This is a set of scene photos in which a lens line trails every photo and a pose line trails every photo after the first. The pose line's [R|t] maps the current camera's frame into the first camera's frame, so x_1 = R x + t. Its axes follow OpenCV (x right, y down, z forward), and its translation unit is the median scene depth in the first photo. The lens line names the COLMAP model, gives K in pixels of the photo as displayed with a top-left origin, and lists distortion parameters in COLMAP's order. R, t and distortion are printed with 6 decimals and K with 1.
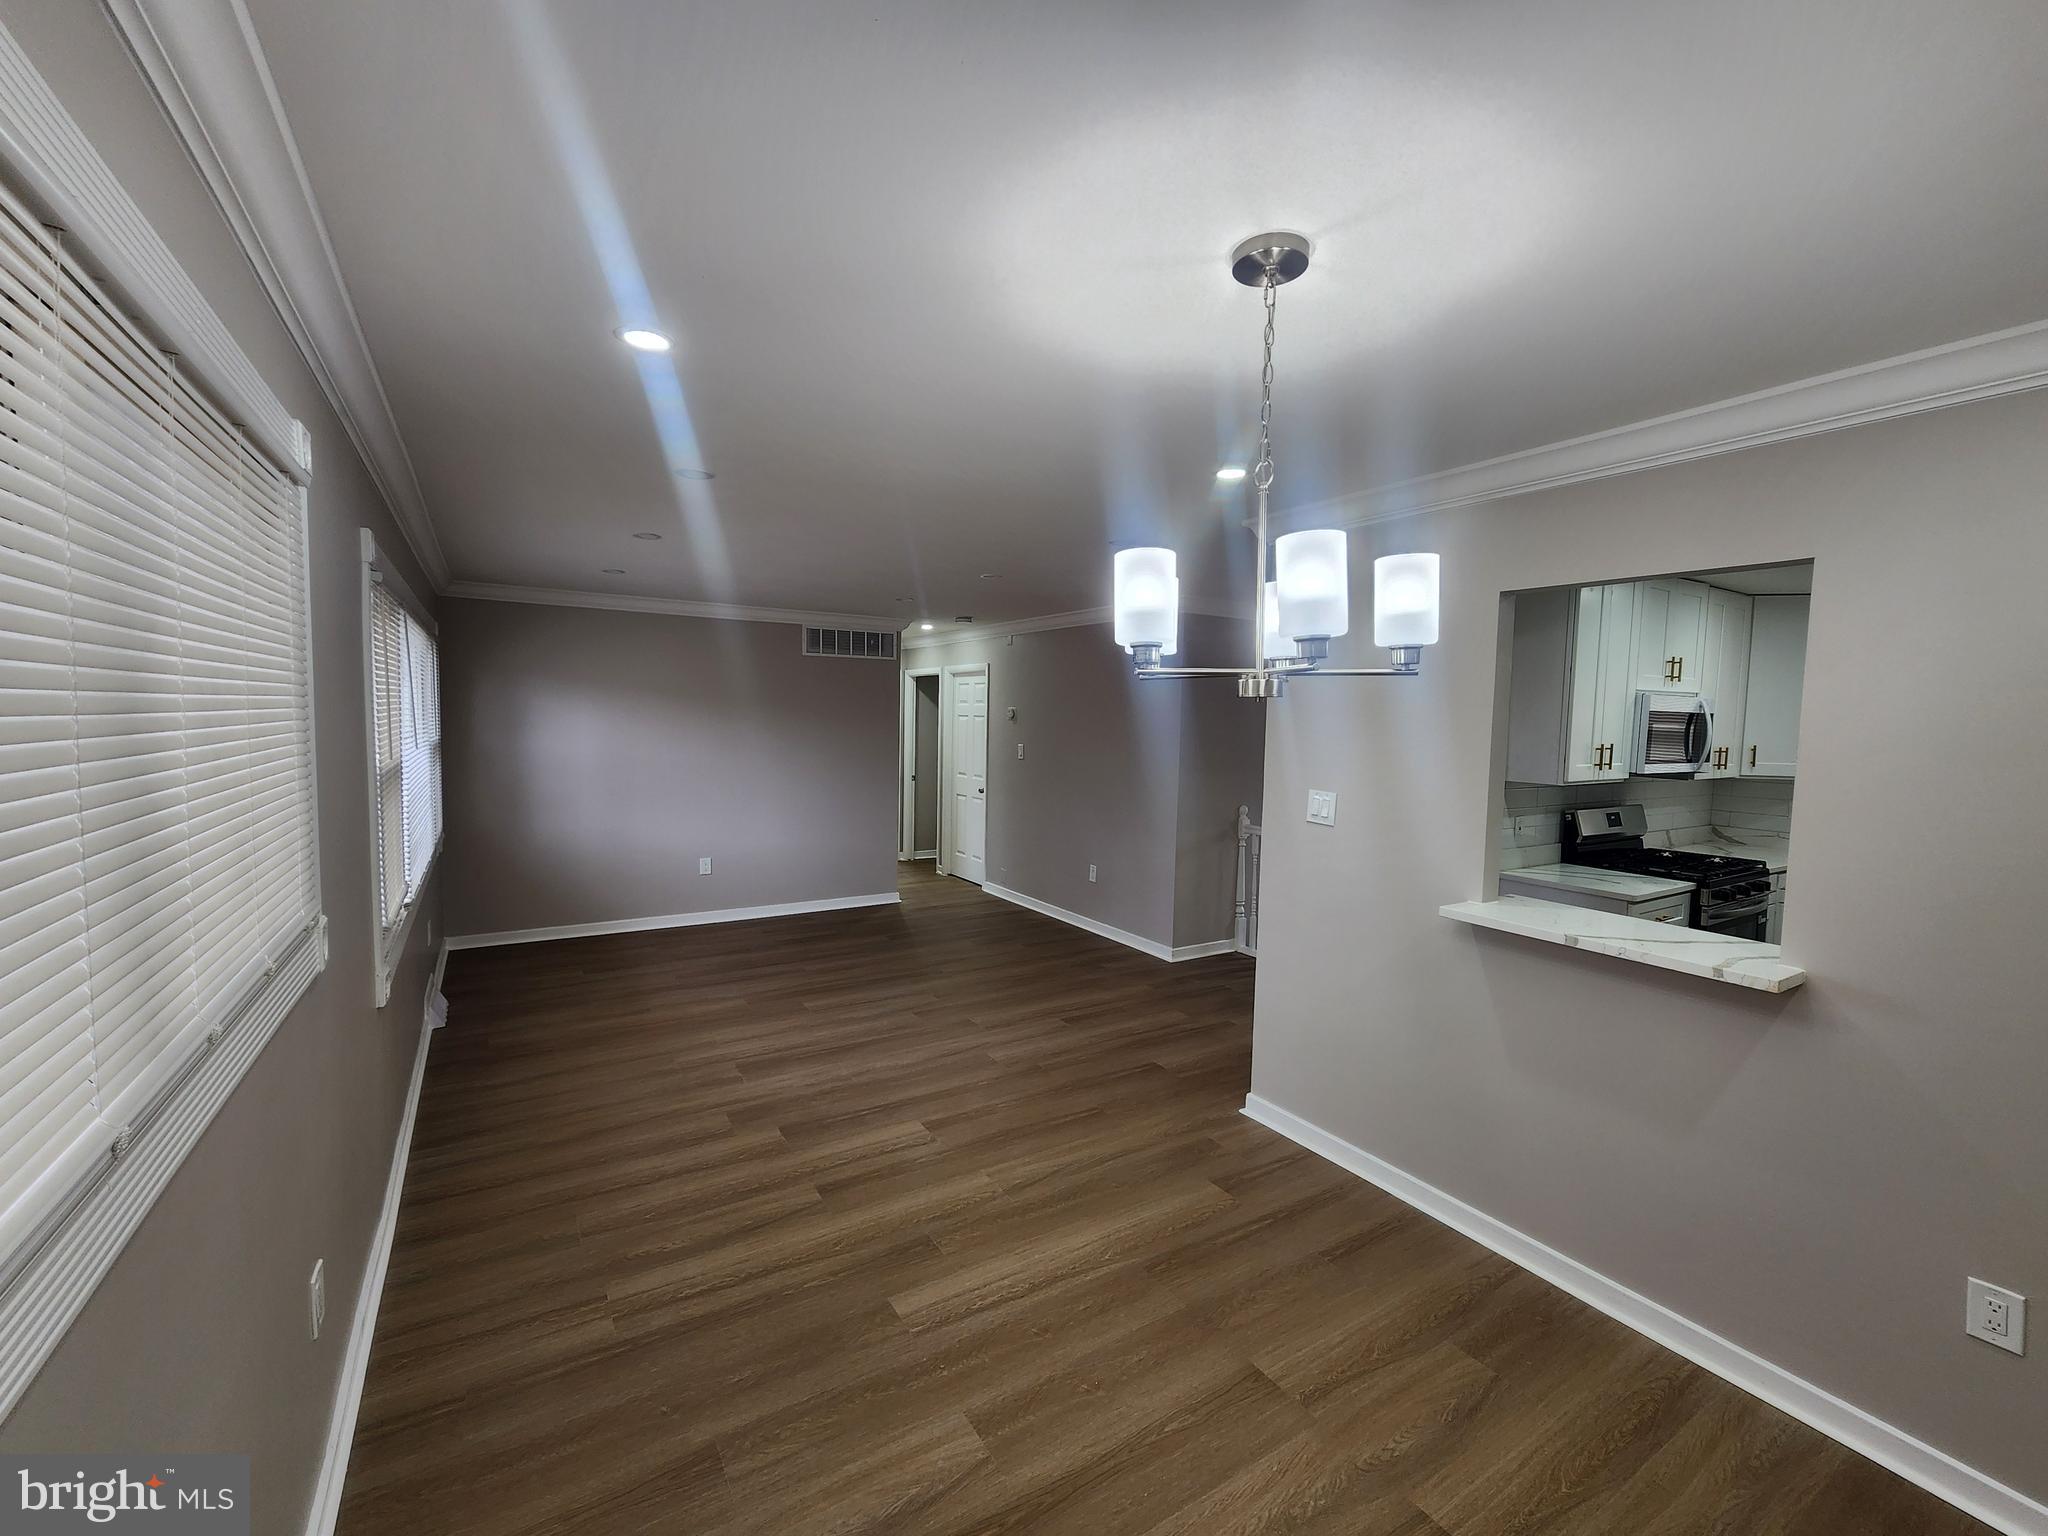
lens RADIAL K [[840.9, 0, 1021.5], [0, 840.9, 782.2], [0, 0, 1]] dist [-0.002140, 0.000200]
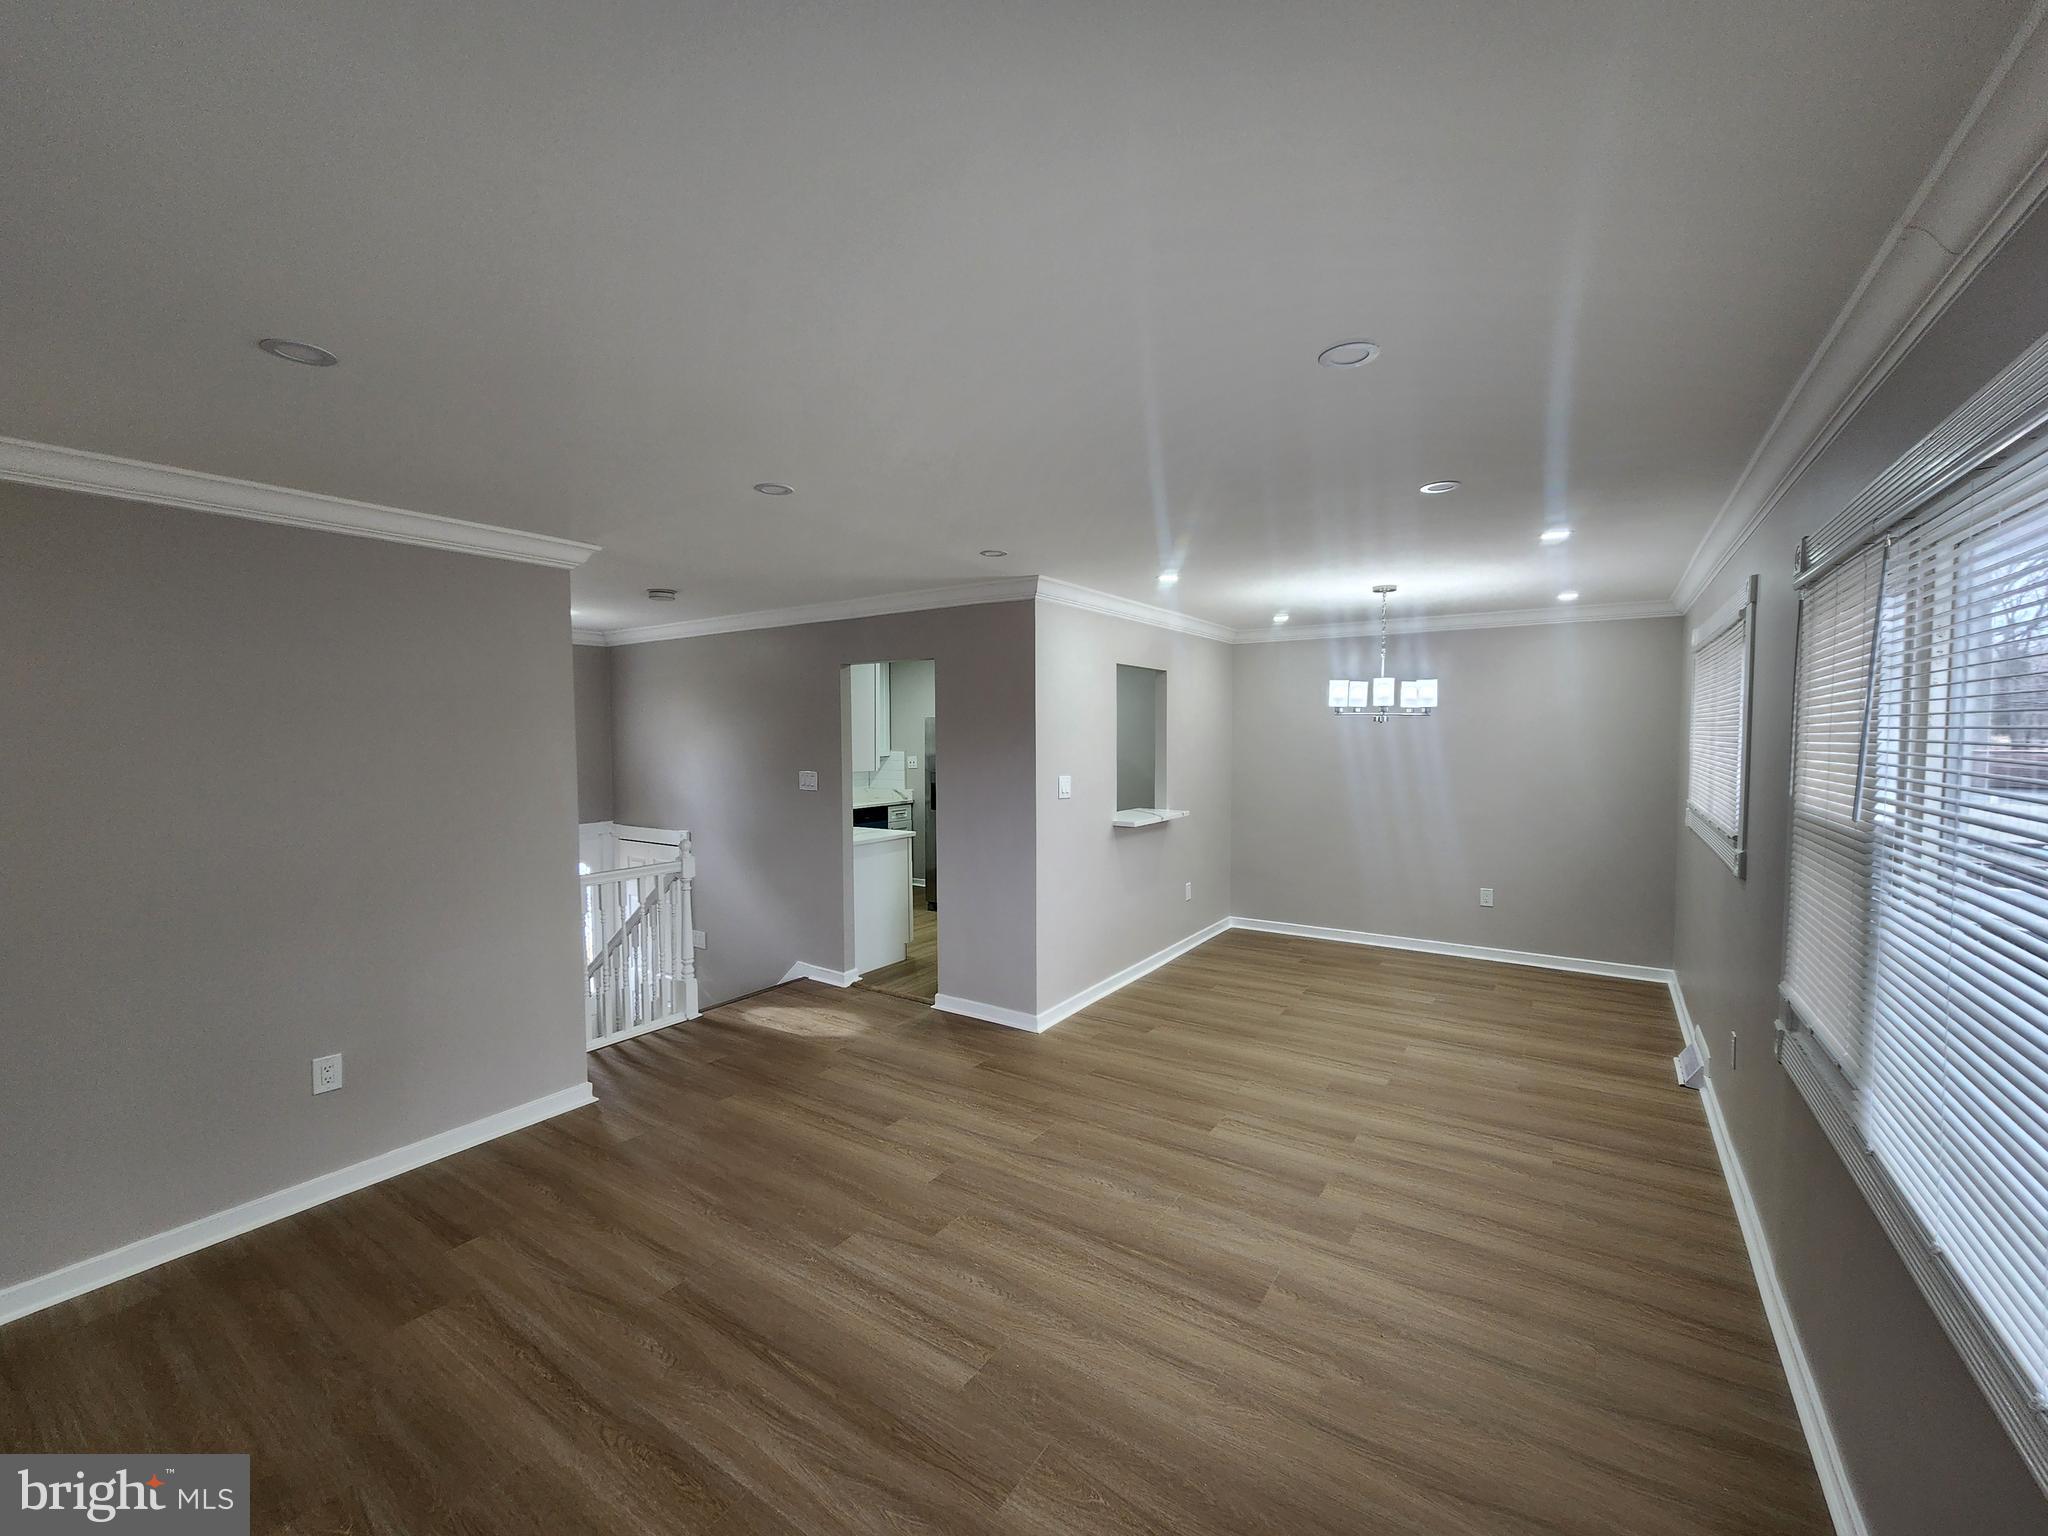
lens RADIAL K [[840.9, 0, 1045.8], [0, 840.9, 767.5], [0, 0, 1]] dist [-0.002140, 0.000200]
pose [[-0.429405, -0.057431, 0.901284, -0.718827], [0.065466, 0.993371, 0.094489, -0.109458], [-0.900736, 0.099578, -0.422799, 1.216947]]
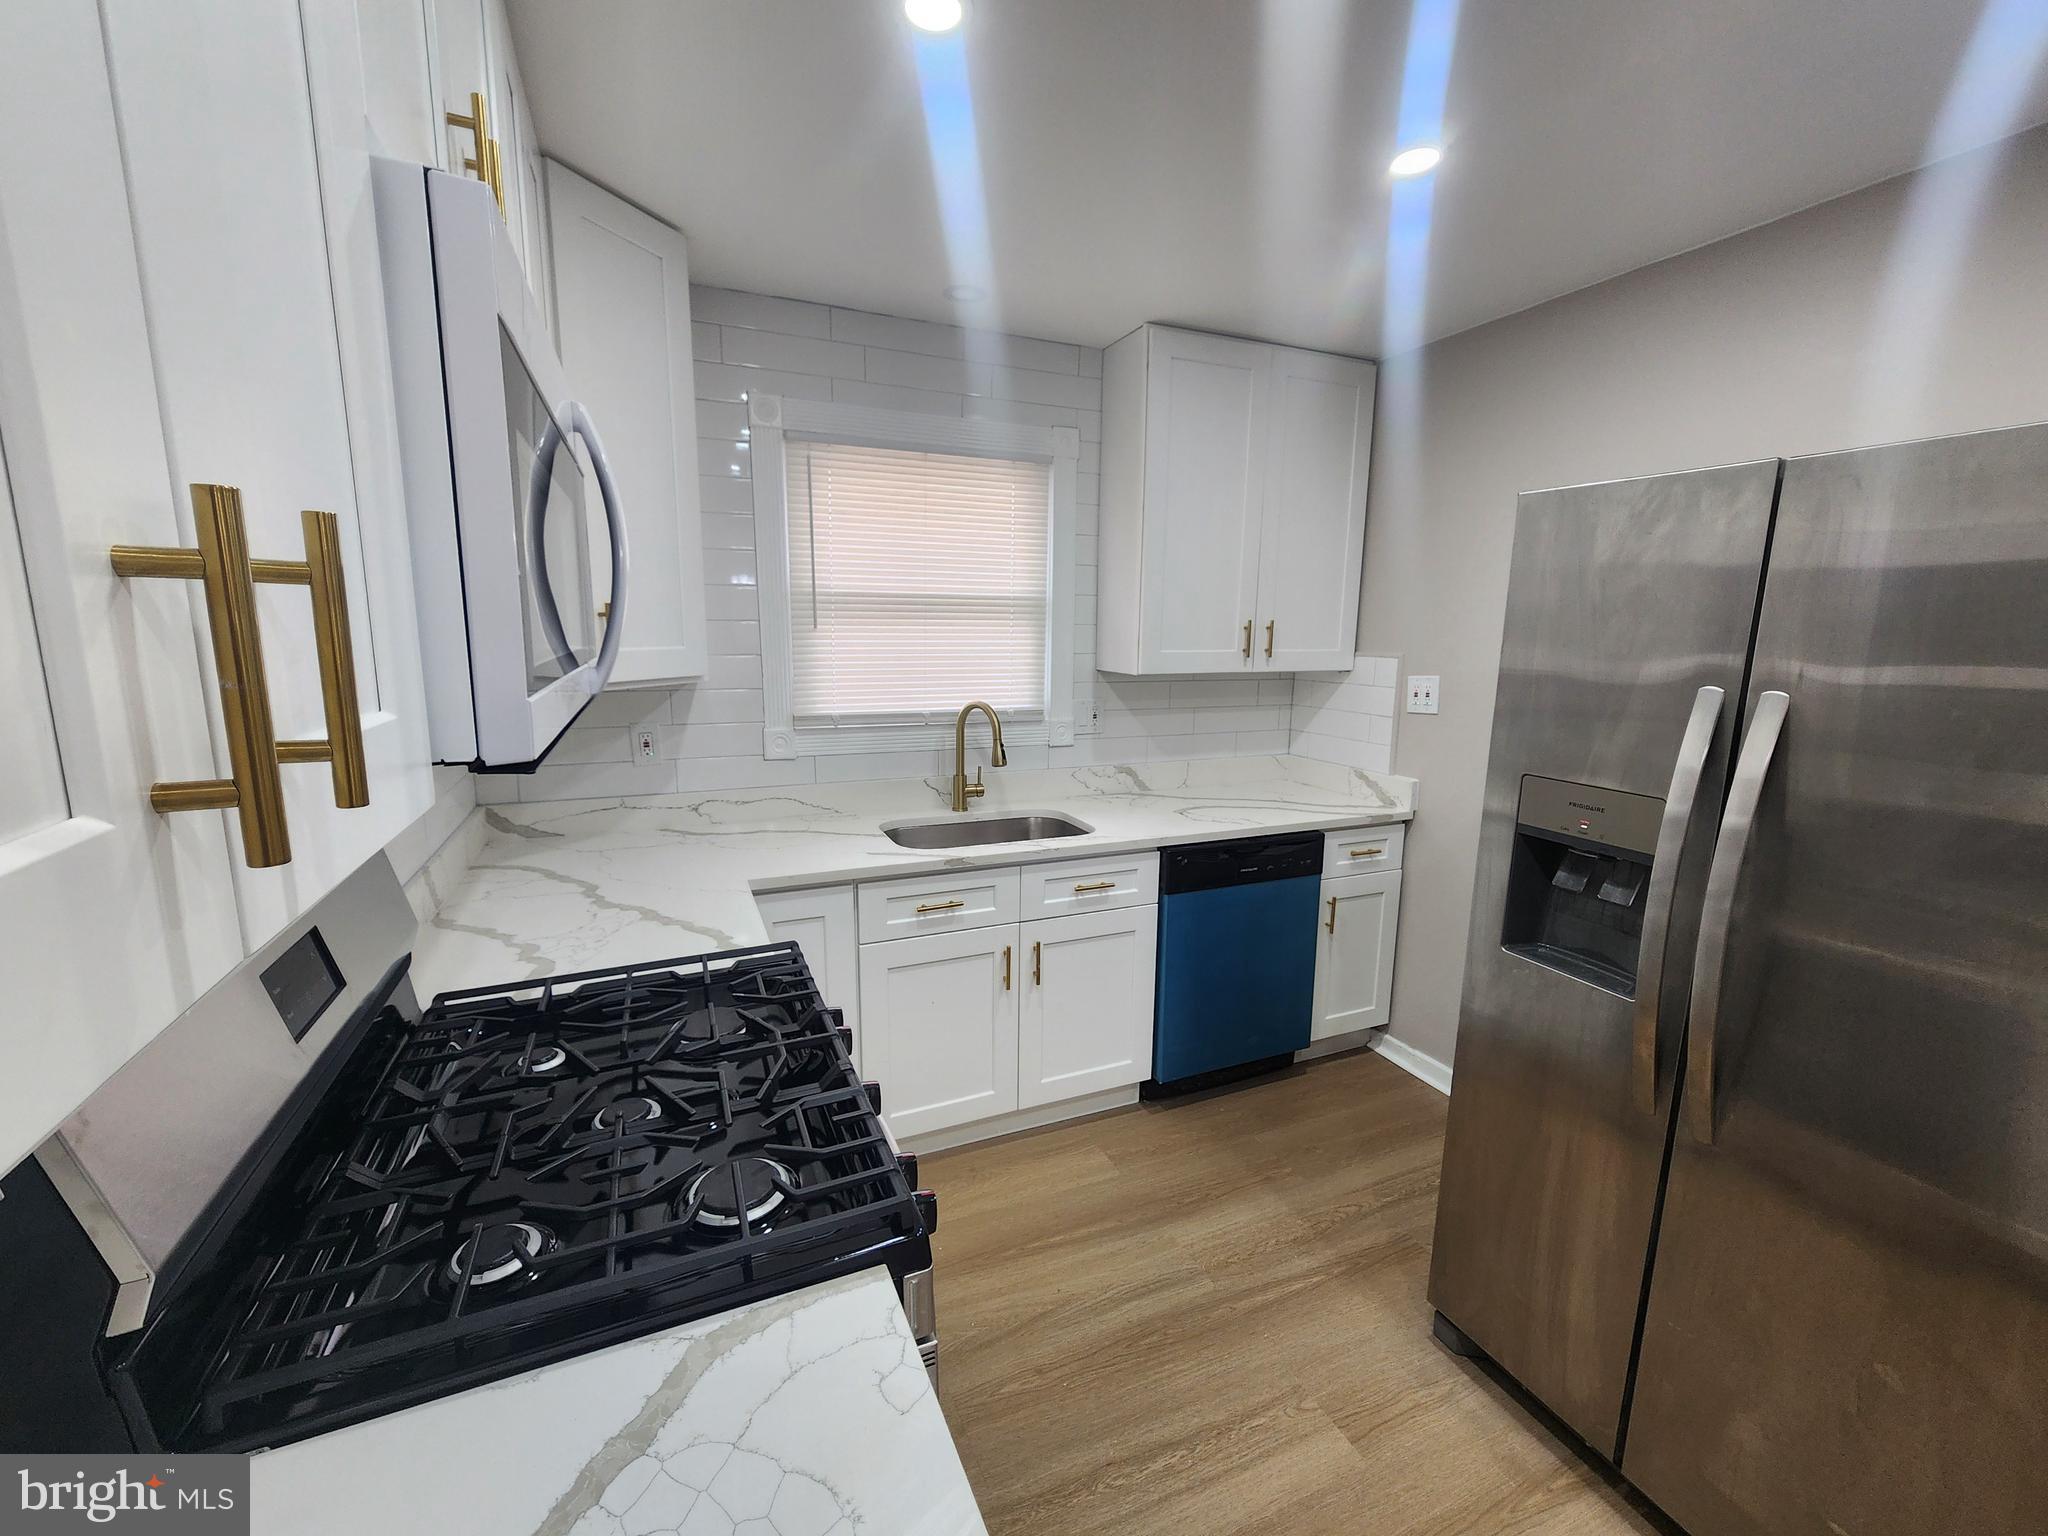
lens RADIAL K [[840.9, 0, 1032.3], [0, 840.9, 774.2], [0, 0, 1]] dist [-0.002140, 0.000200]
pose [[0.132742, -0.190486, 0.972674, 0.579756], [0.065628, 0.980894, 0.183140, -0.028249], [-0.988975, 0.039524, 0.142707, 0.851841]]
